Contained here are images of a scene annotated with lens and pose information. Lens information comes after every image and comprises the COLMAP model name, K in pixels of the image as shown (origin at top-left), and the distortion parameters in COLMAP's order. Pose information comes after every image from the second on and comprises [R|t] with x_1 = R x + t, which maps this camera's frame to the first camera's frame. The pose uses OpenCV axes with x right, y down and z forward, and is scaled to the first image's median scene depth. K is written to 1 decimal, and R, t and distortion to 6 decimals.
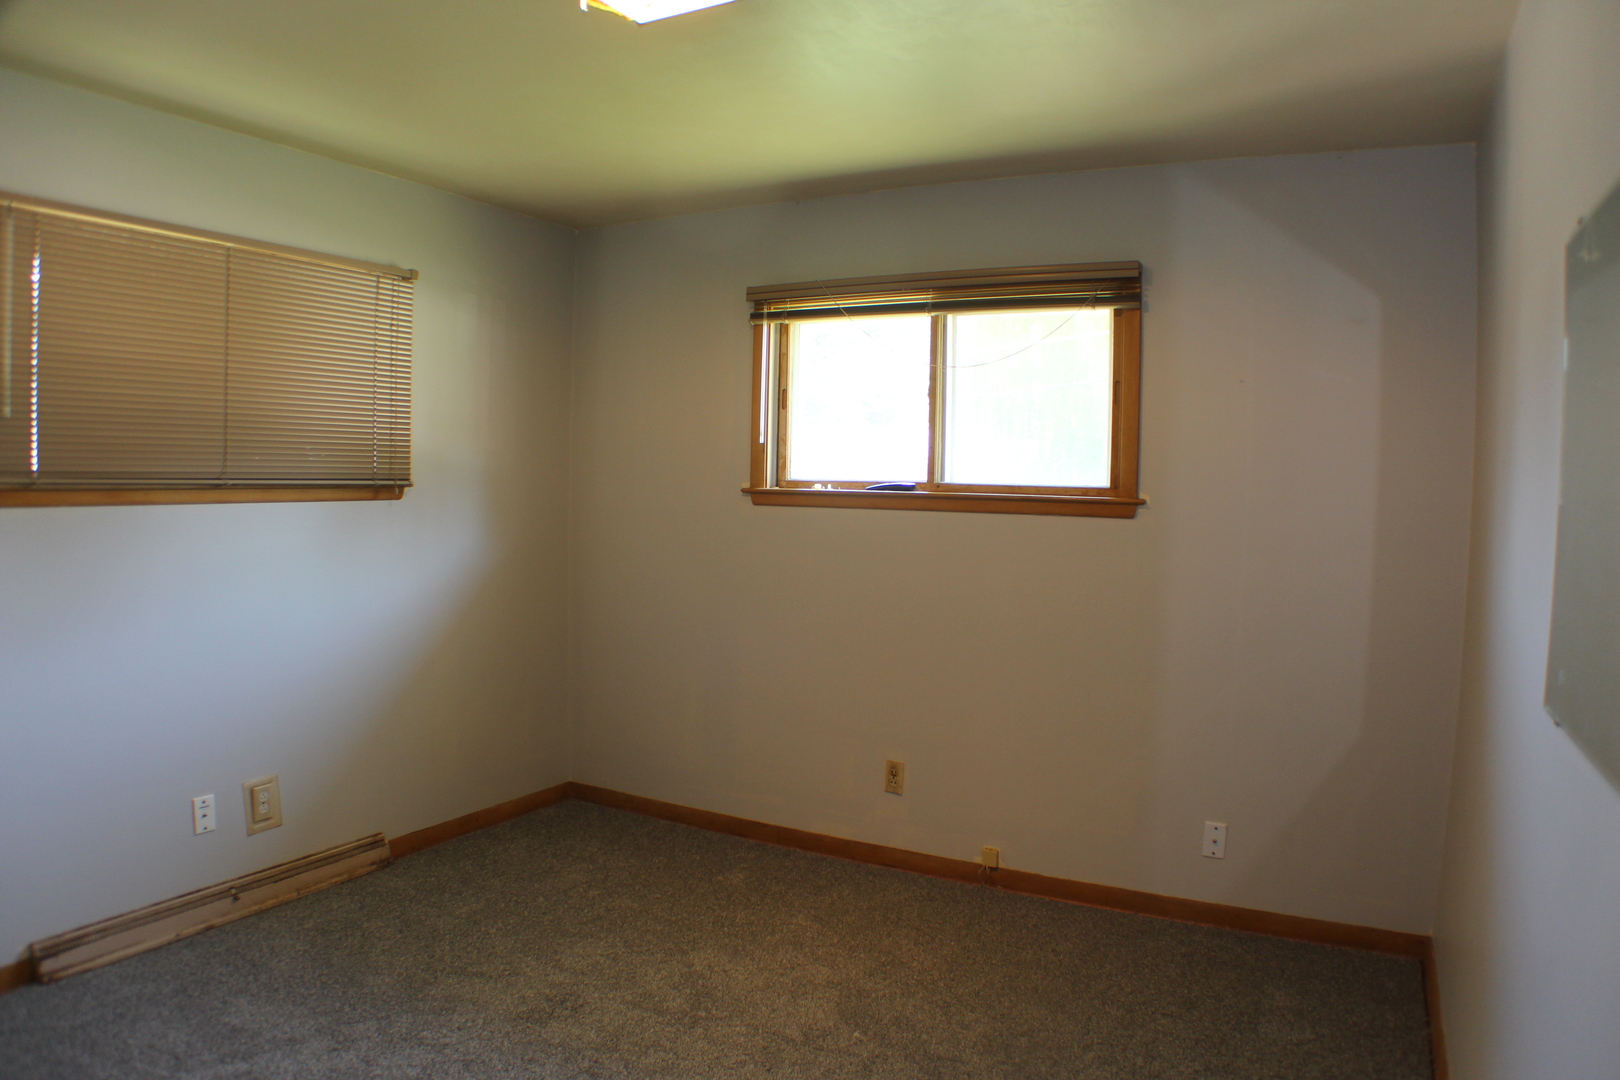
lens RADIAL K [[1082.0, 0, 805.0], [0, 1082.0, 579.2], [0, 0, 1]] dist [-0.212417, 0.089993]
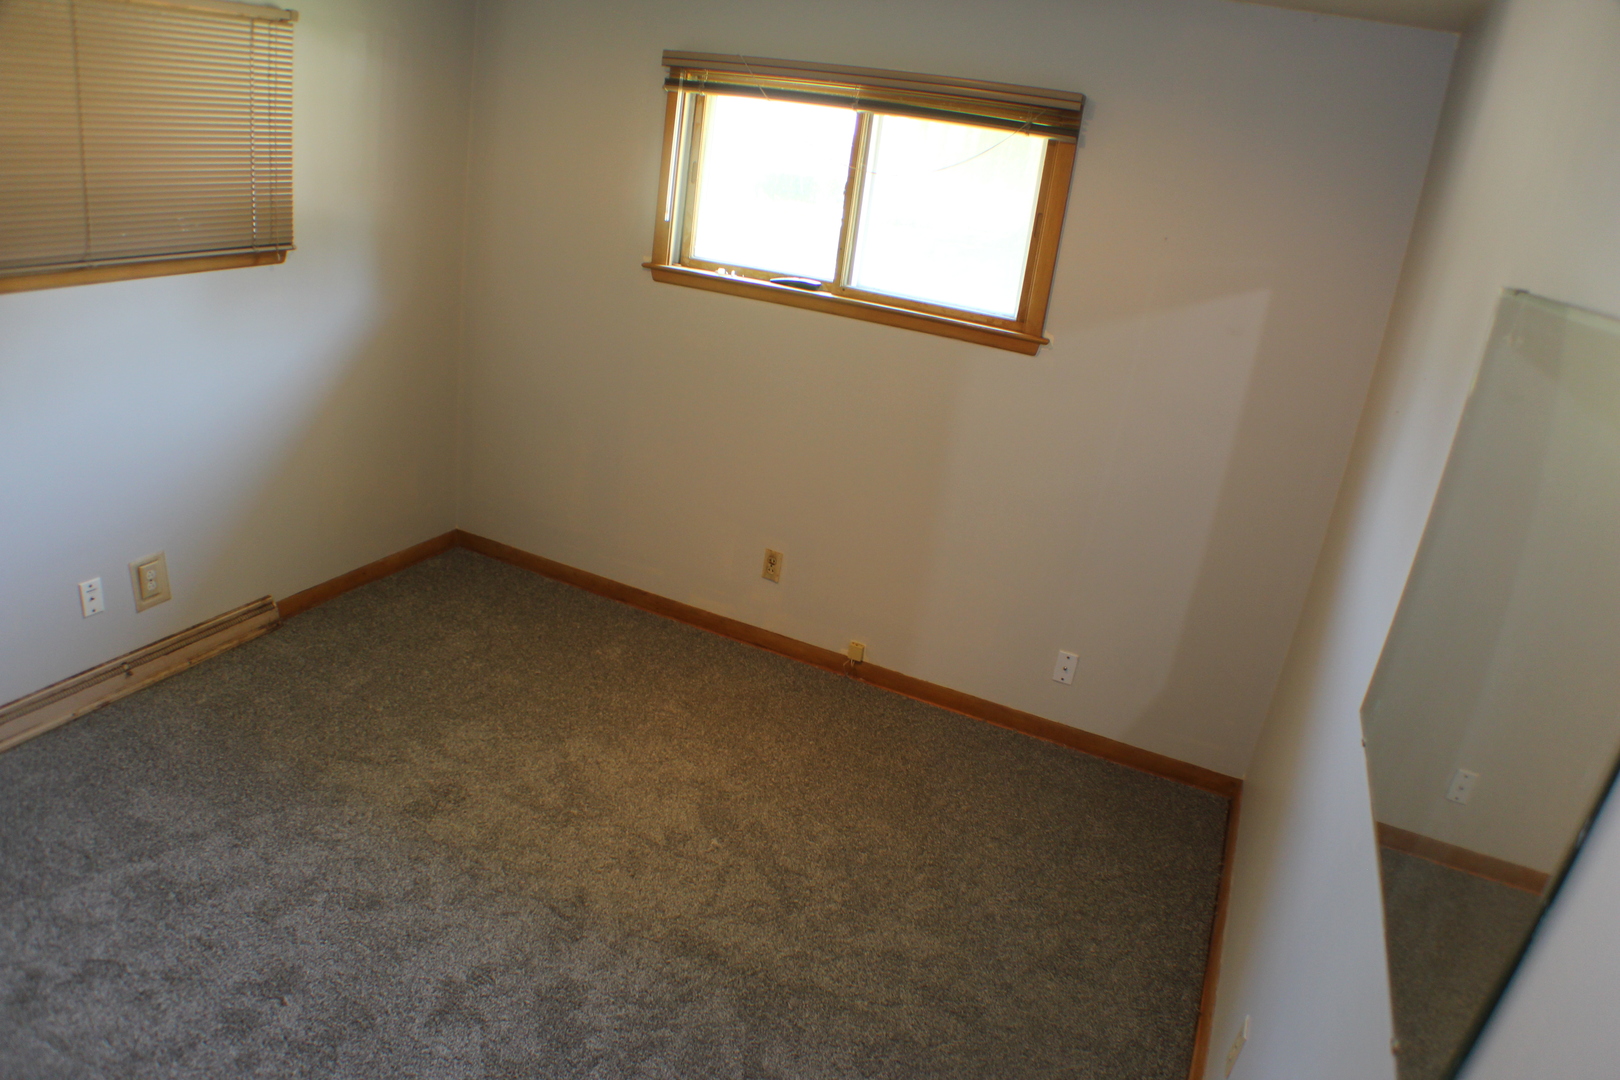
lens RADIAL K [[1082.0, 0, 805.0], [0, 1082.0, 579.2], [0, 0, 1]] dist [-0.212417, 0.089993]
pose [[0.991671, 0.068917, 0.108807, 0.002178], [-0.099940, 0.944631, 0.312546, -0.154371], [-0.081242, -0.320817, 0.943650, 0.010165]]
